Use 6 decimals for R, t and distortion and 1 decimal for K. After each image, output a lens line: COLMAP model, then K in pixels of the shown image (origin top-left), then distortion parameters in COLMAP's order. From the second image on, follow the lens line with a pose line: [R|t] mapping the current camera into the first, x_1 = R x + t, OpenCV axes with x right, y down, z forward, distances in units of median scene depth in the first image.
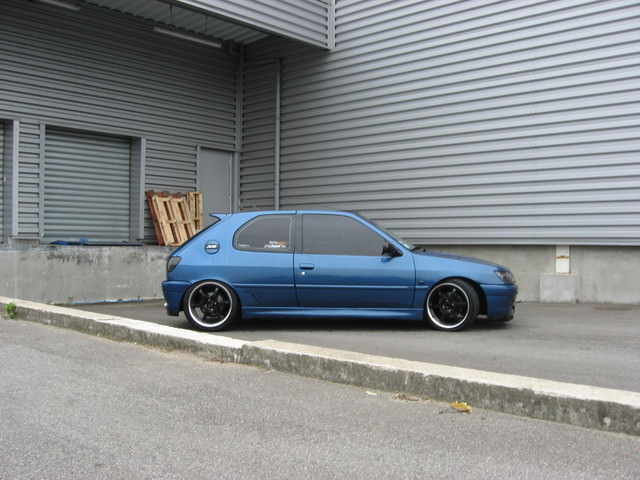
lens RADIAL K [[675.6, 0, 320.0], [0, 675.6, 240.0], [0, 0, 1]] dist [-0.108246, 0.006113]
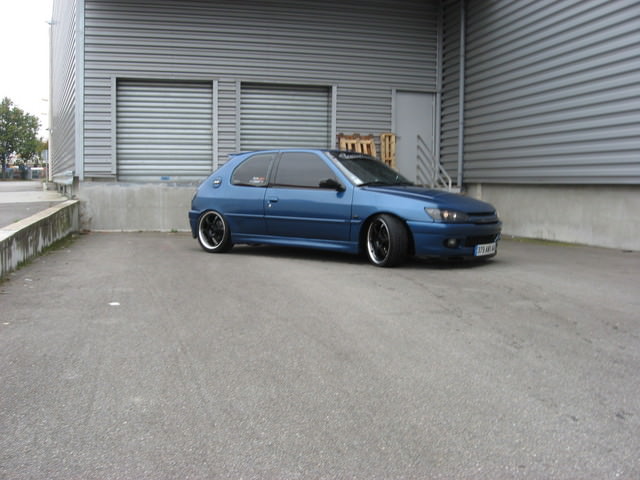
lens RADIAL K [[675.6, 0, 320.0], [0, 675.6, 240.0], [0, 0, 1]] dist [-0.108246, 0.006113]
pose [[0.827701, 0.048809, -0.559042, 0.382175], [-0.001224, 0.996365, 0.085178, 0.006116], [0.561168, -0.069818, 0.824752, 0.067475]]
